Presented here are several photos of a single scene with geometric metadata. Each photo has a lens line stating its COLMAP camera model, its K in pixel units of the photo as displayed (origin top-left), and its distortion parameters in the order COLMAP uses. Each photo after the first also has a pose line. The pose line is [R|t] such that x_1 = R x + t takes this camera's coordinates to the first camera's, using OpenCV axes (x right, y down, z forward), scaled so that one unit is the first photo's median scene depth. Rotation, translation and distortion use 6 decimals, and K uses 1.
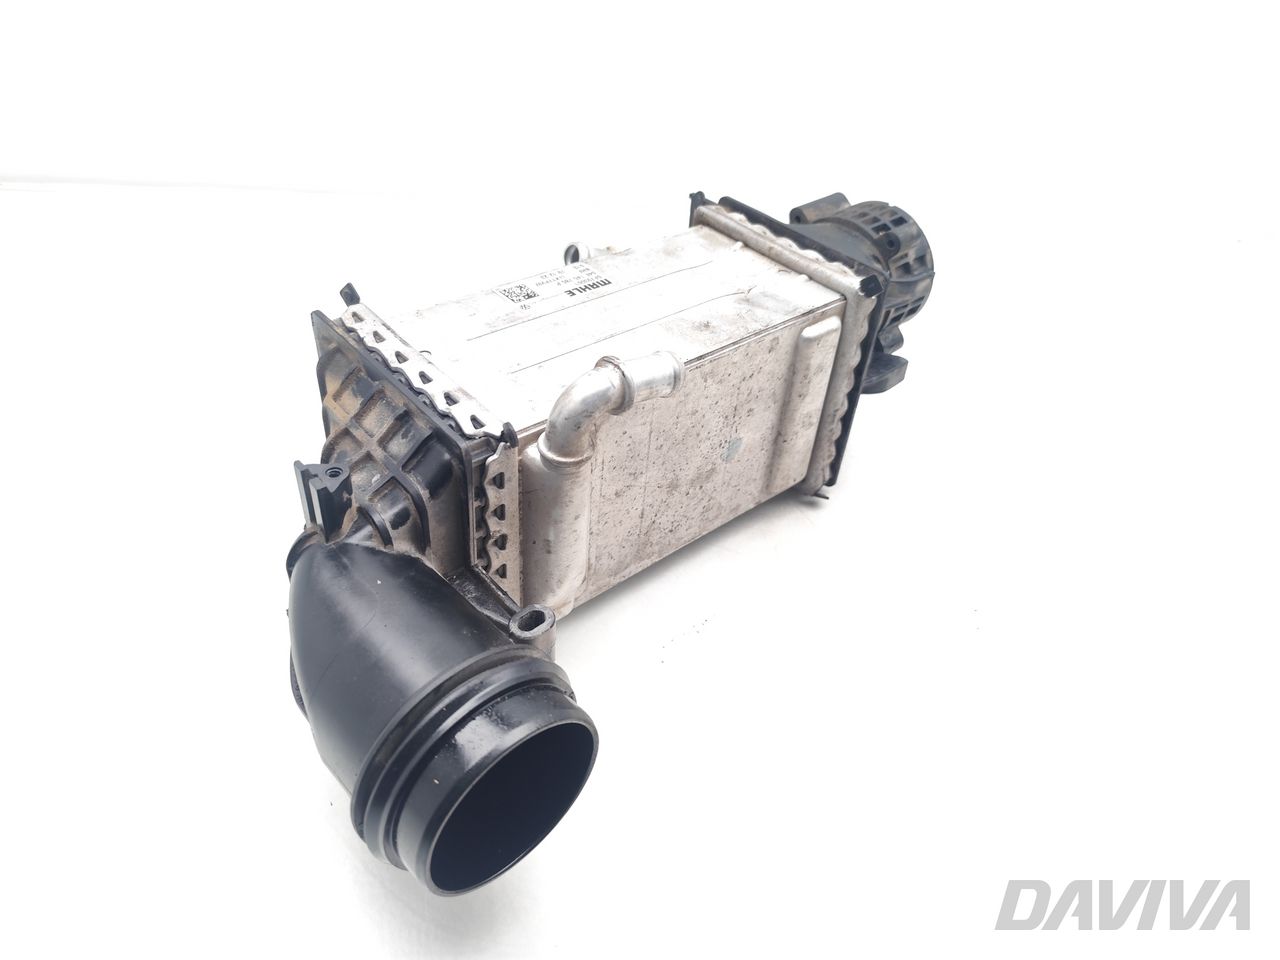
lens RADIAL K [[912.3, 0, 648.3], [0, 912.3, 474.3], [0, 0, 1]] dist [0.004510, -0.005652]
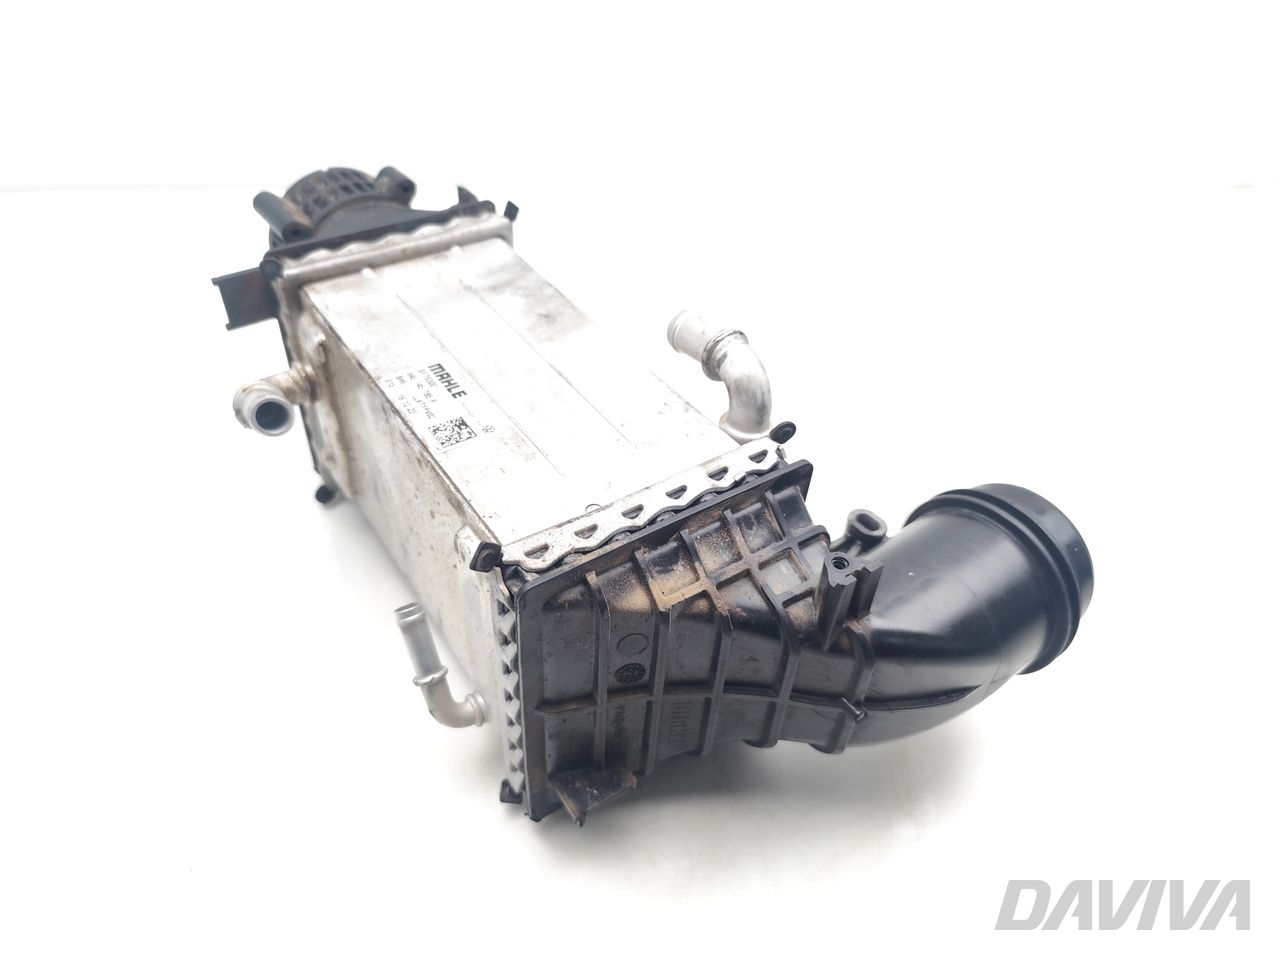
lens RADIAL K [[912.3, 0, 647.2], [0, 912.3, 476.0], [0, 0, 1]] dist [0.004510, -0.005652]
pose [[0.104760, -0.698583, 0.707819, -0.693741], [0.582809, 0.619835, 0.525489, -0.479768], [-0.805828, 0.357473, 0.472074, 0.489458]]
